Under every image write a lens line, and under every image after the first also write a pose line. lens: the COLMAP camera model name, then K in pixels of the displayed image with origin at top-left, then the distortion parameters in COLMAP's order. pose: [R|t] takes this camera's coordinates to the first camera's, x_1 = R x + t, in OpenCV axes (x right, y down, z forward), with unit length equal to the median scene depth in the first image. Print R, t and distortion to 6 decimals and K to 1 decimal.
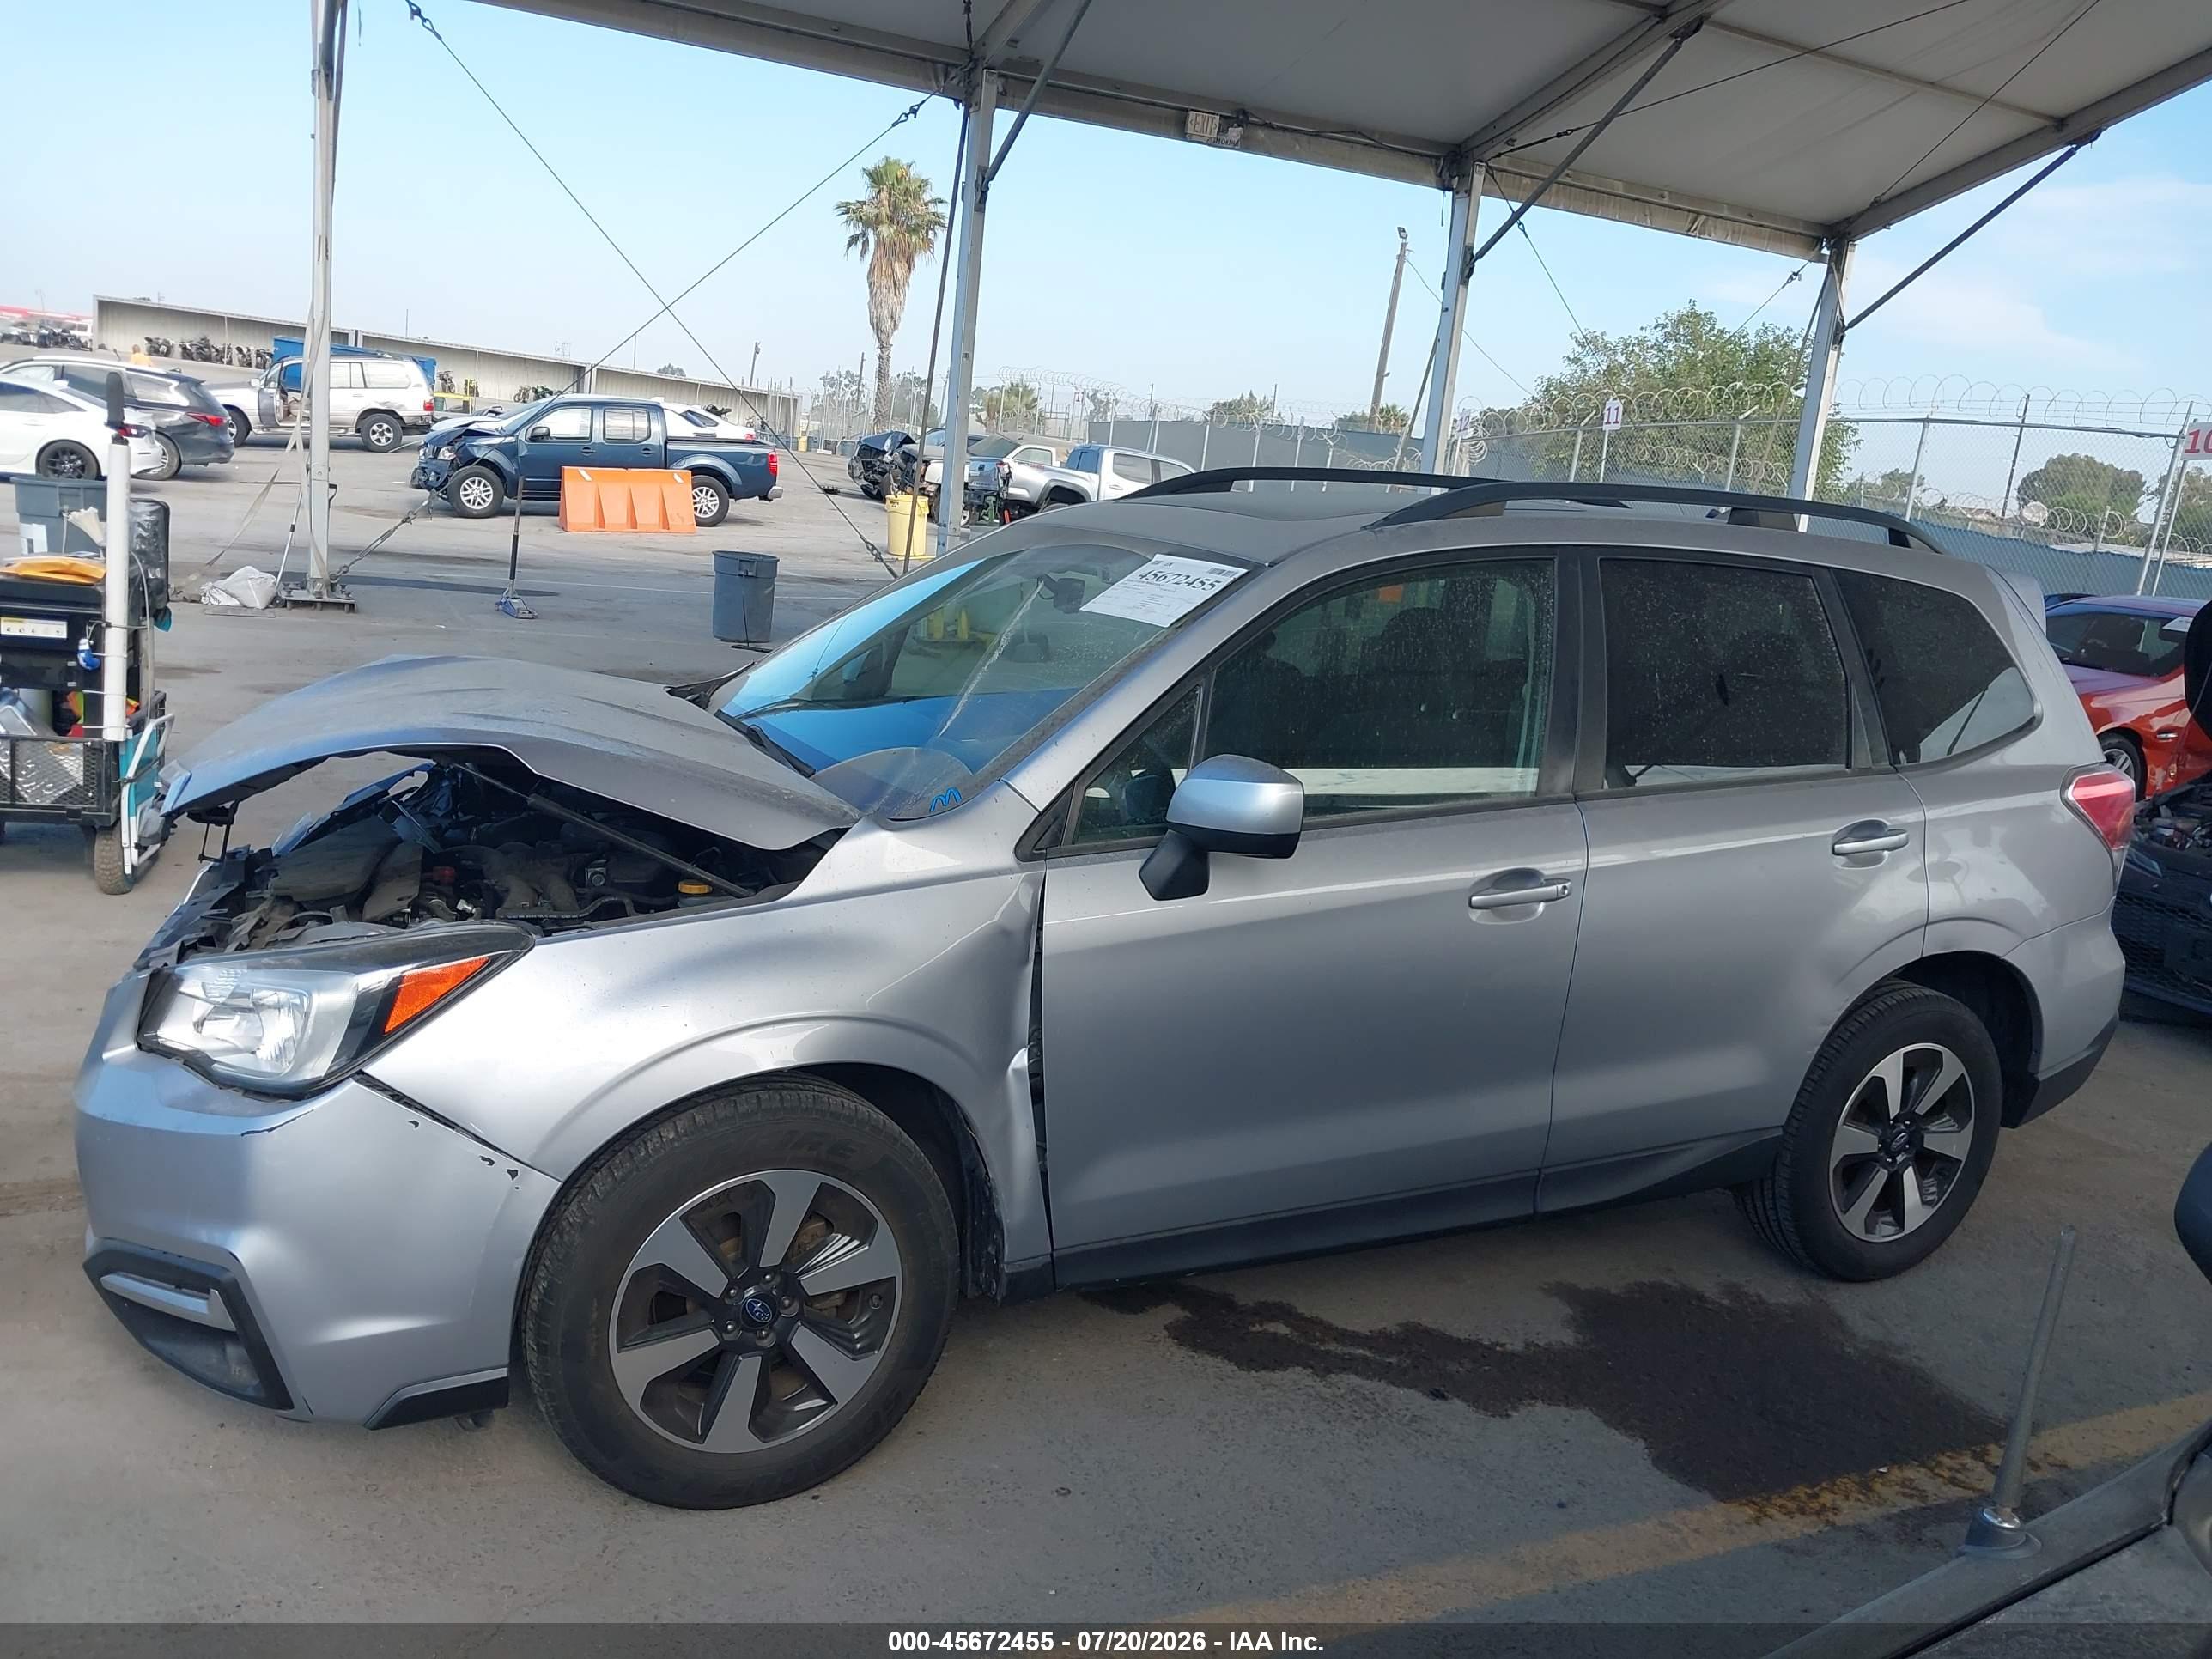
lens RADIAL K [[1717.1, 0, 1106.0], [0, 1717.1, 829.5], [0, 0, 1]] dist [0.038028, -0.067542]
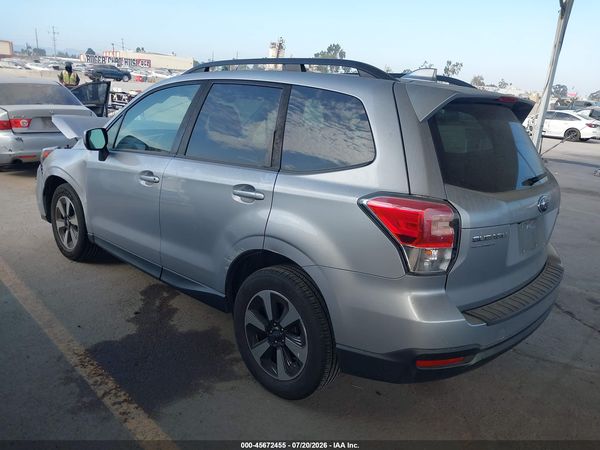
lens RADIAL K [[464.4, 0, 300.3], [0, 464.4, 234.0], [0, 0, 1]] dist [-0.005243, -0.005037]
pose [[0.354120, 0.205202, -0.912409, 1.261156], [-0.221785, 0.966225, 0.131227, -0.045531], [0.908521, 0.155889, 0.387671, 0.964153]]
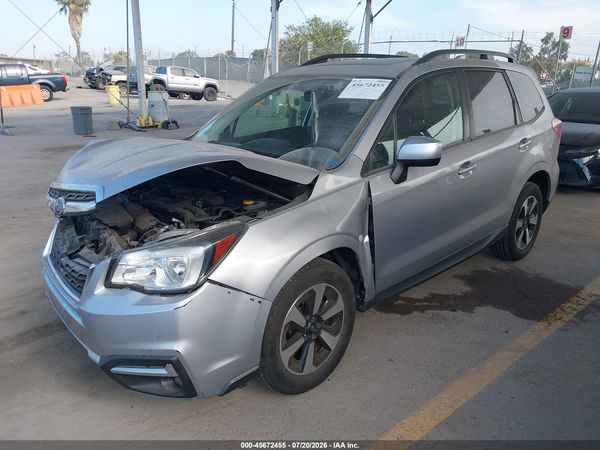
lens RADIAL K [[465.8, 0, 300.0], [0, 465.8, 225.0], [0, 0, 1]] dist [0.038028, -0.067542]
pose [[0.954999, -0.163819, 0.247264, -0.347258], [0.134278, 0.982106, 0.132053, -0.022076], [-0.264472, -0.092909, 0.959908, 0.171172]]
